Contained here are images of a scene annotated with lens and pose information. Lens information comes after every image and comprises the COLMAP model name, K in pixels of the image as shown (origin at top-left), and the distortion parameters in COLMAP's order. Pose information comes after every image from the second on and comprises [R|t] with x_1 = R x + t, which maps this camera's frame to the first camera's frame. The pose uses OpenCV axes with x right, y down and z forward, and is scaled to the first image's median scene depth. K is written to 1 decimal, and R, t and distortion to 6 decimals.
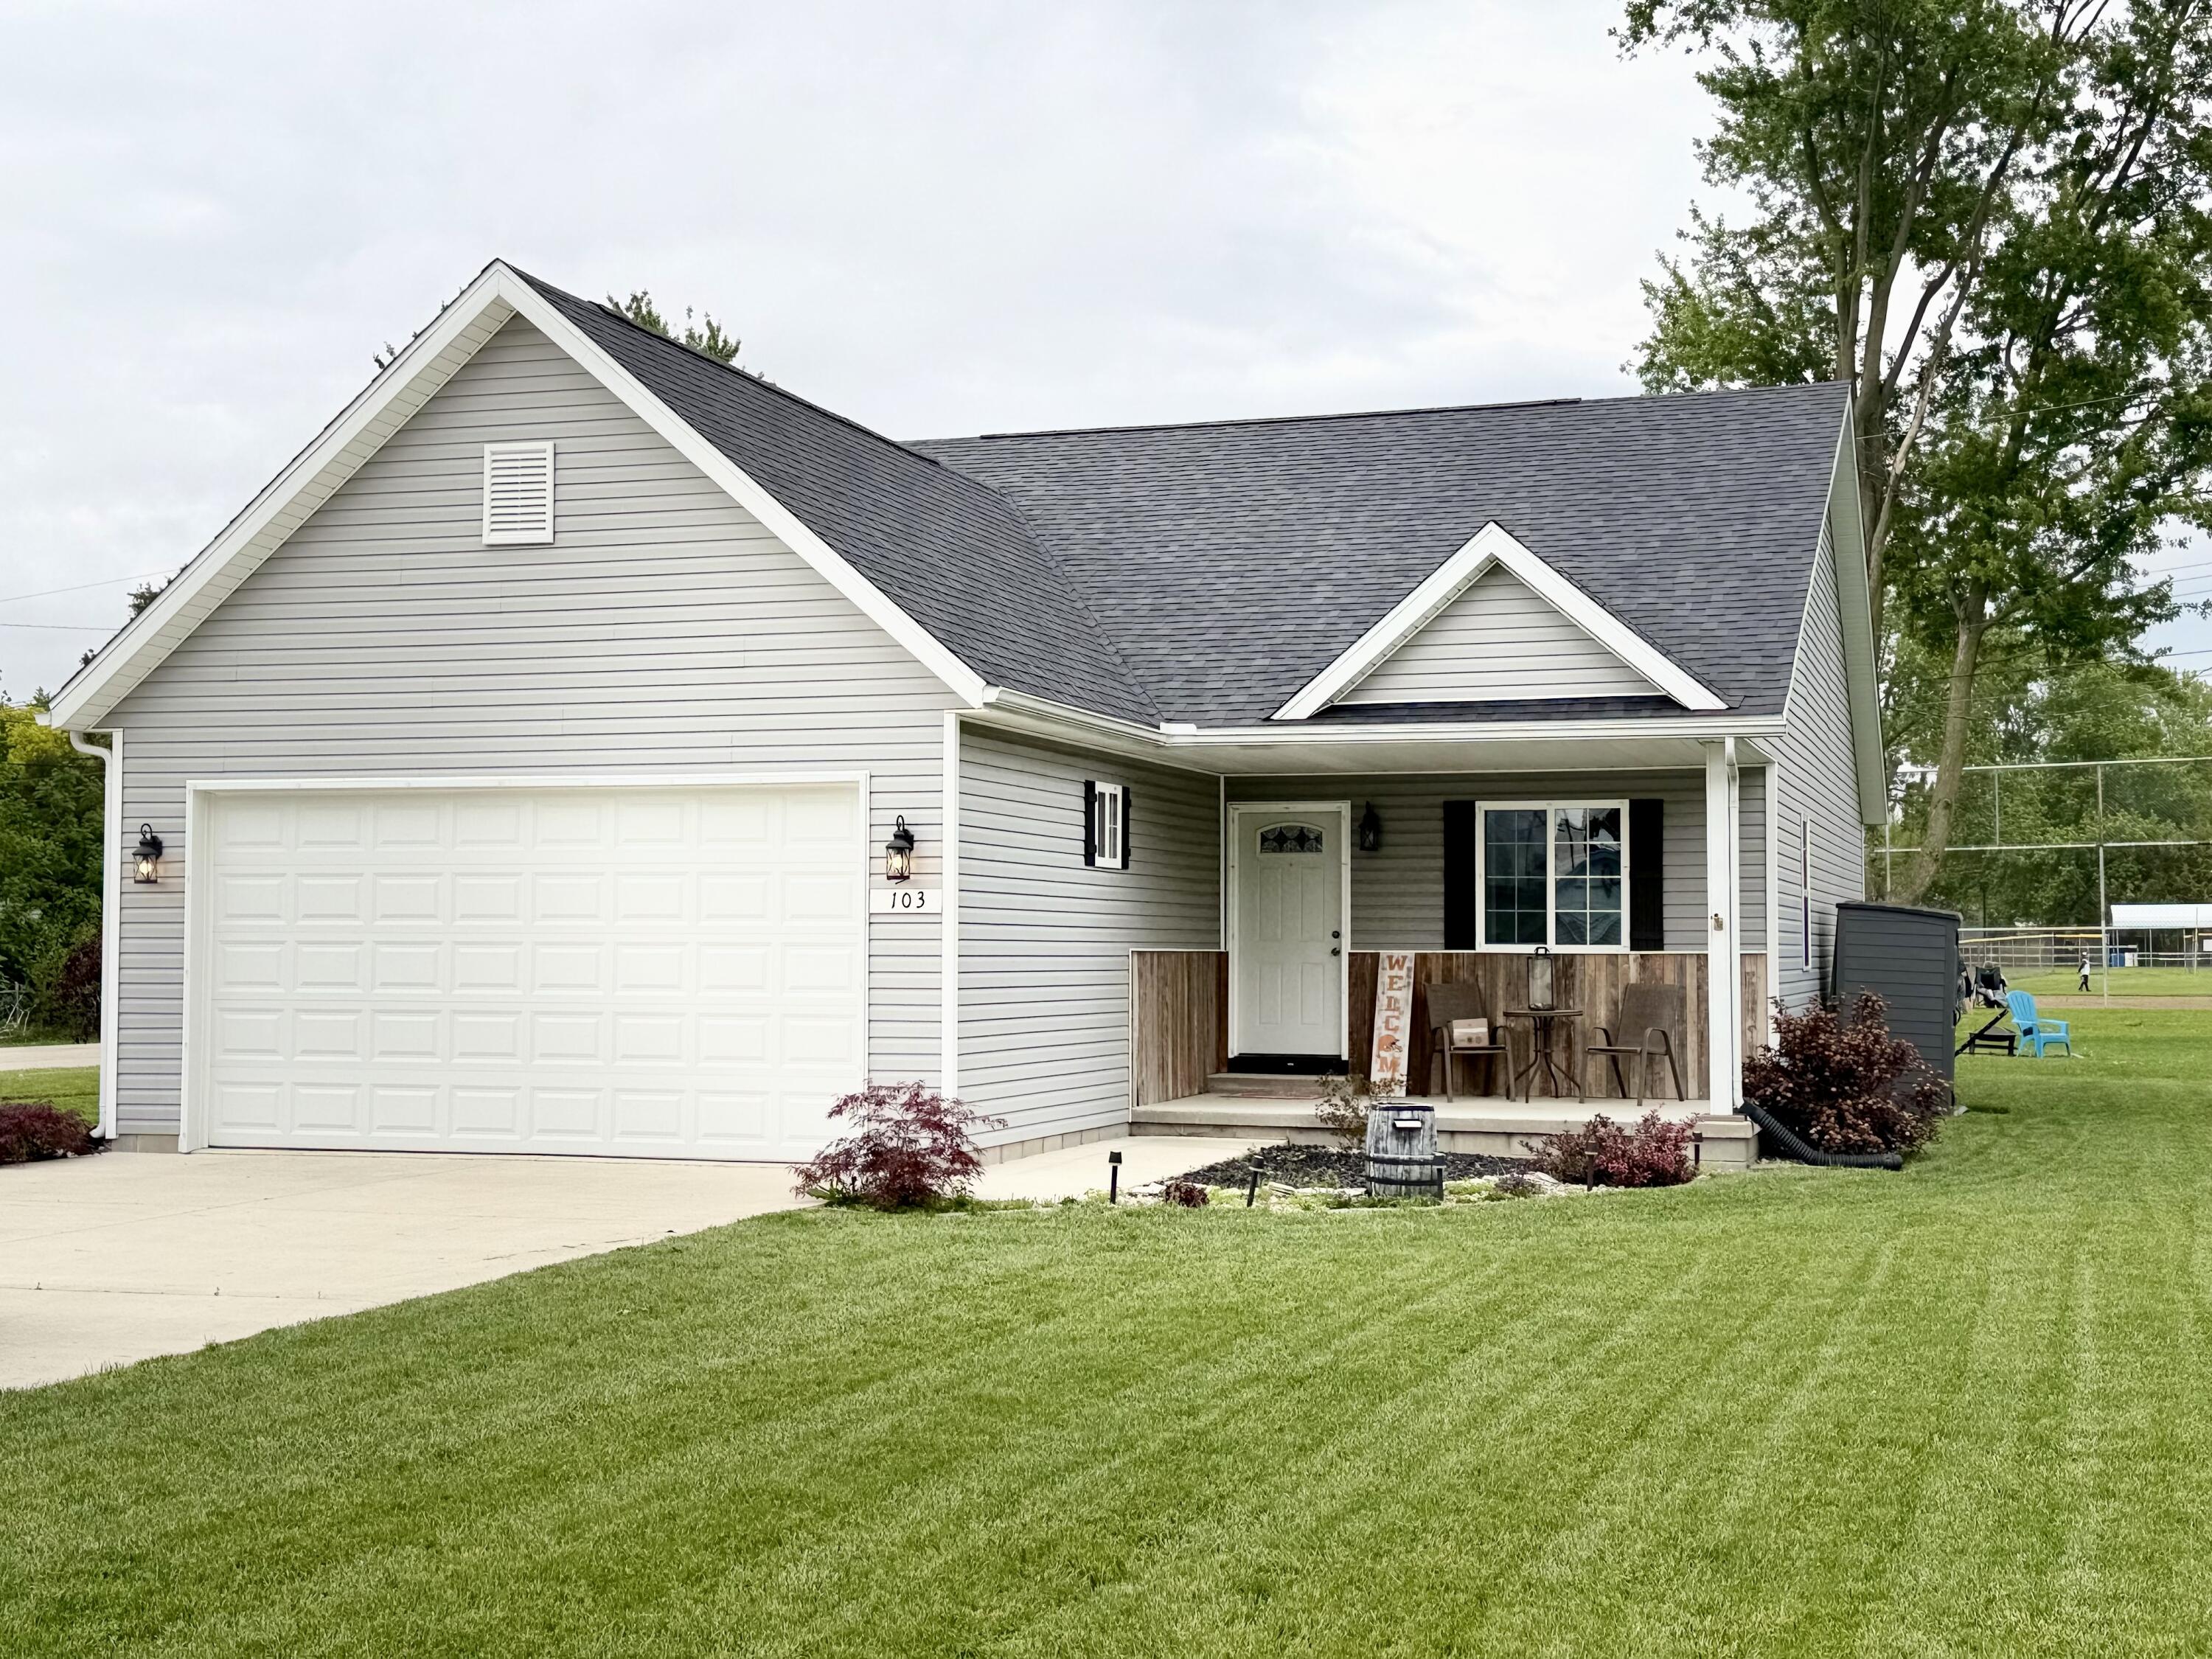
lens RADIAL K [[2842.0, 0, 1099.0], [0, 2842.0, 828.9], [0, 0, 1]] dist [0.000816, 0.000000]
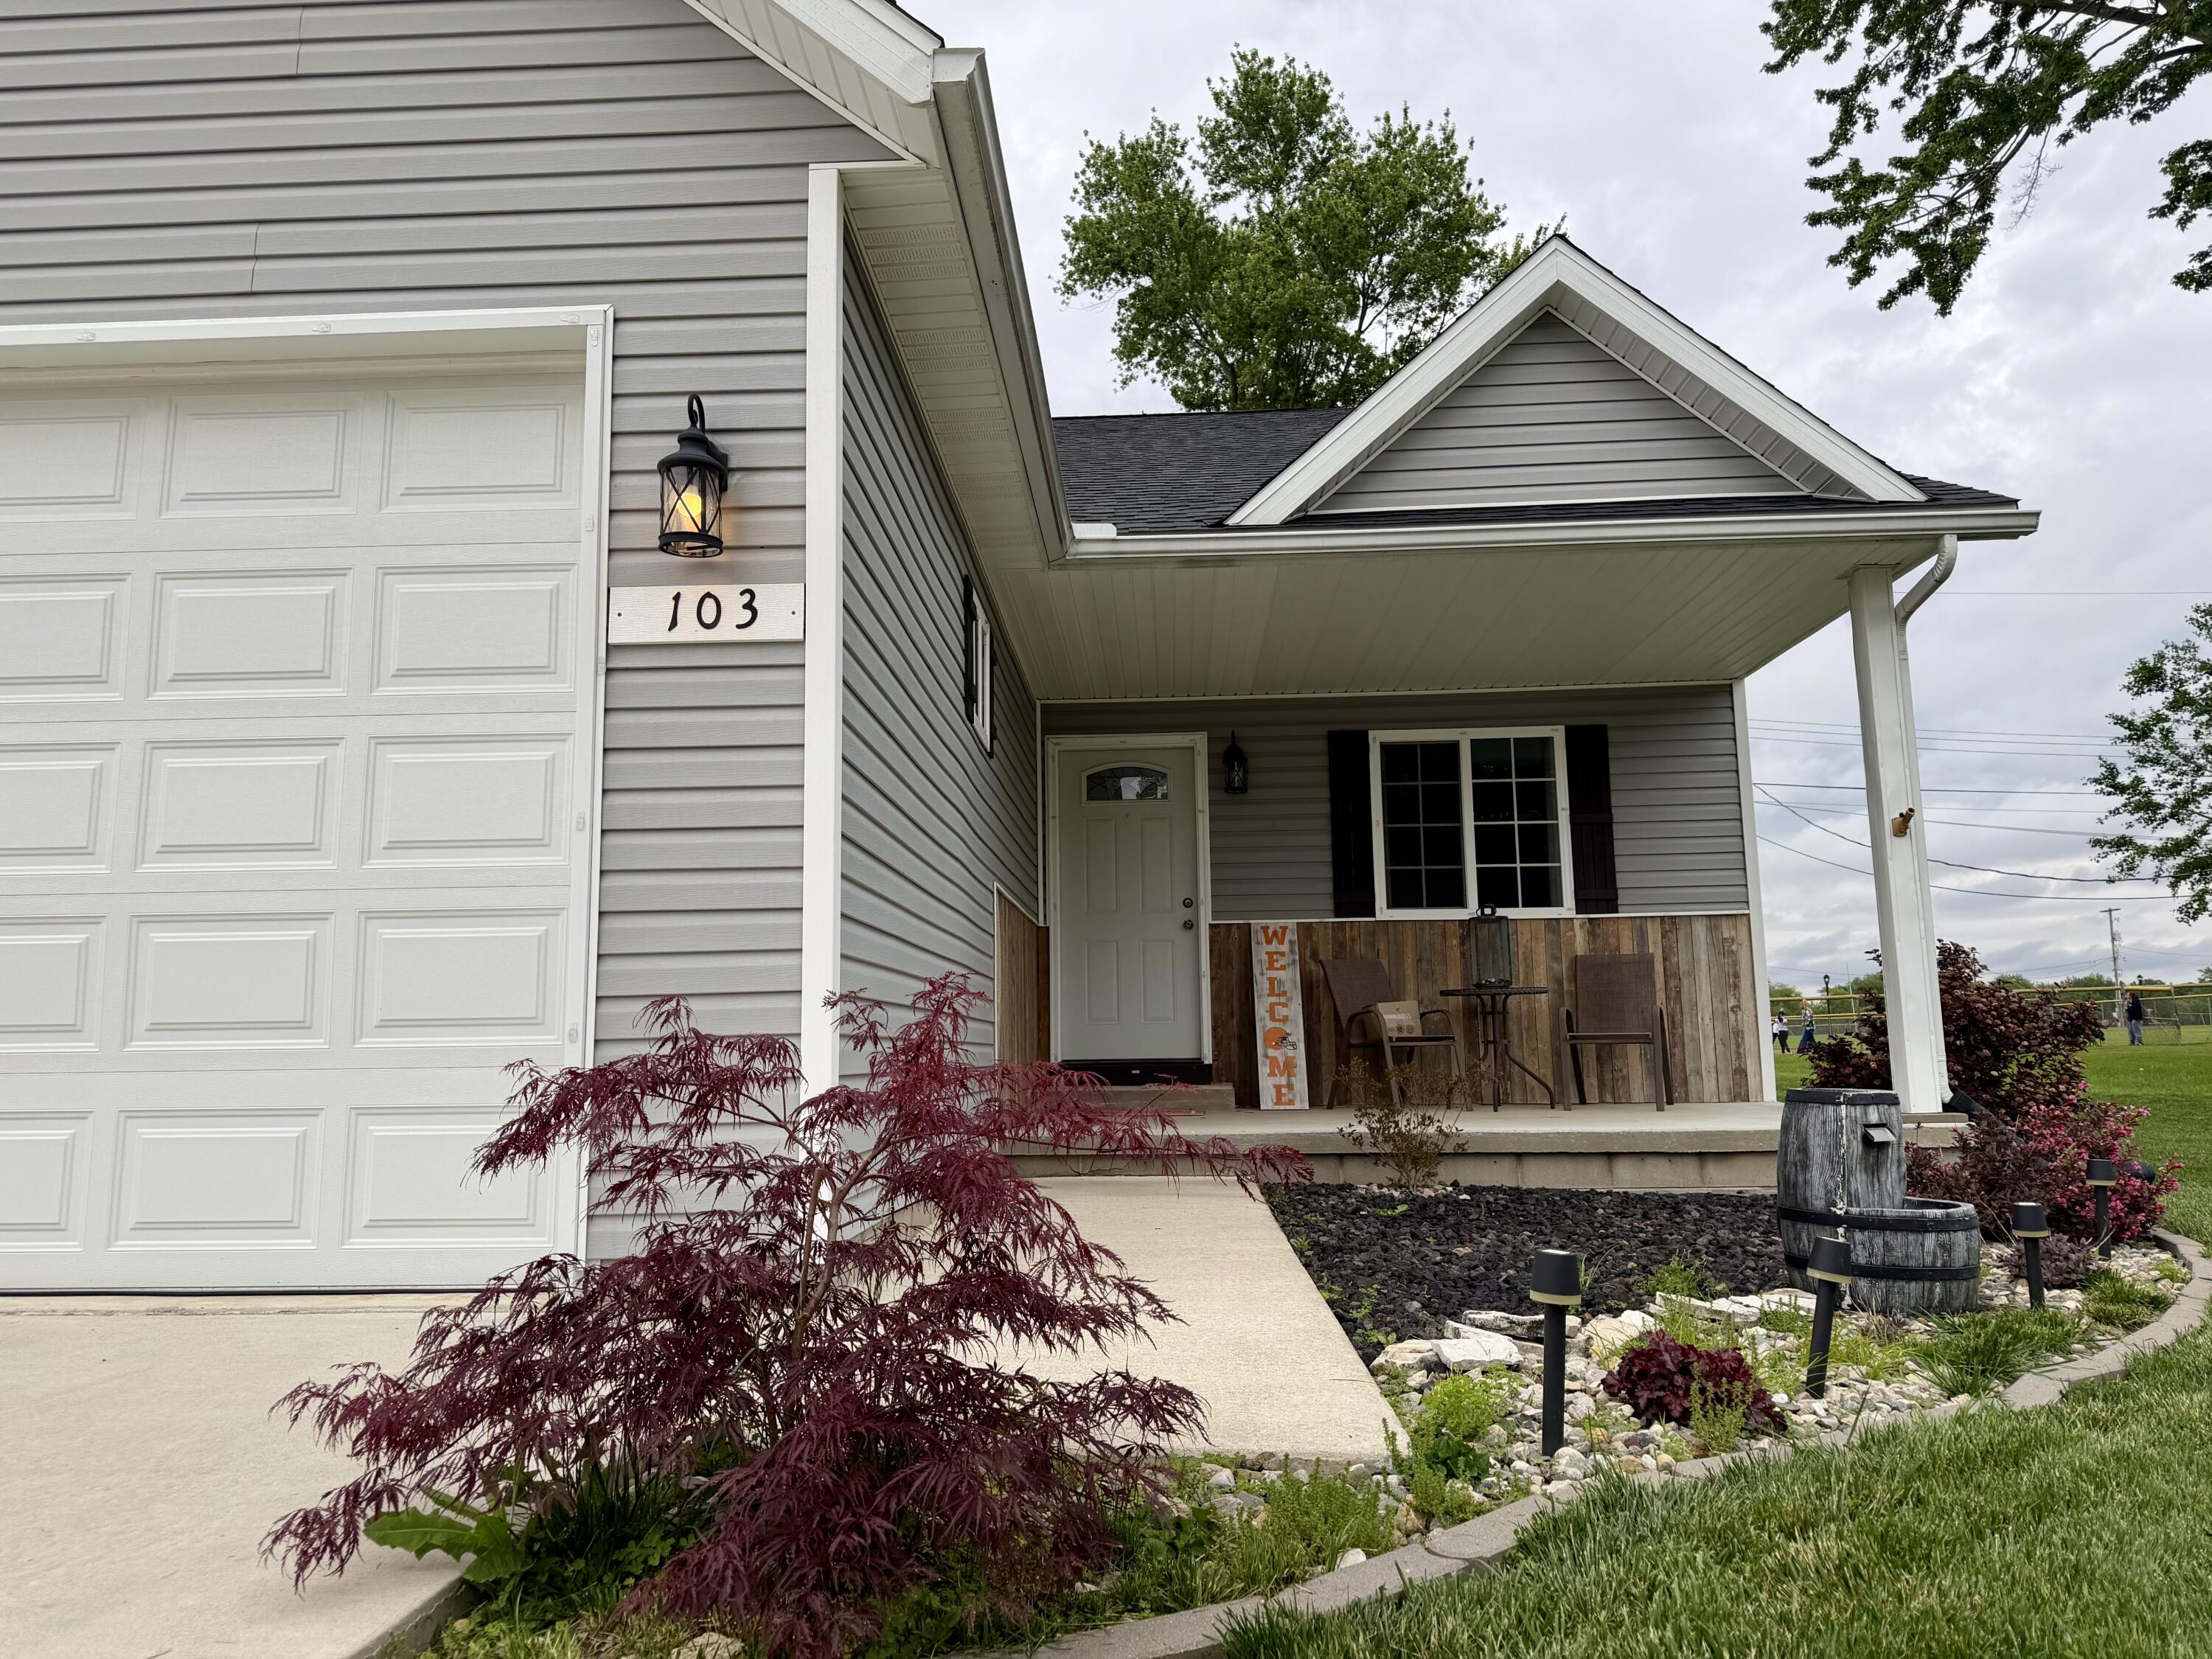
lens RADIAL K [[1567.9, 0, 1107.4], [0, 1567.9, 831.4], [0, 0, 1]] dist [0.022581, 0.011020]
pose [[0.960642, 0.021567, 0.276952, -0.059333], [0.006235, 0.995057, -0.099114, 0.062576], [-0.277721, 0.096940, 0.955758, 0.617432]]
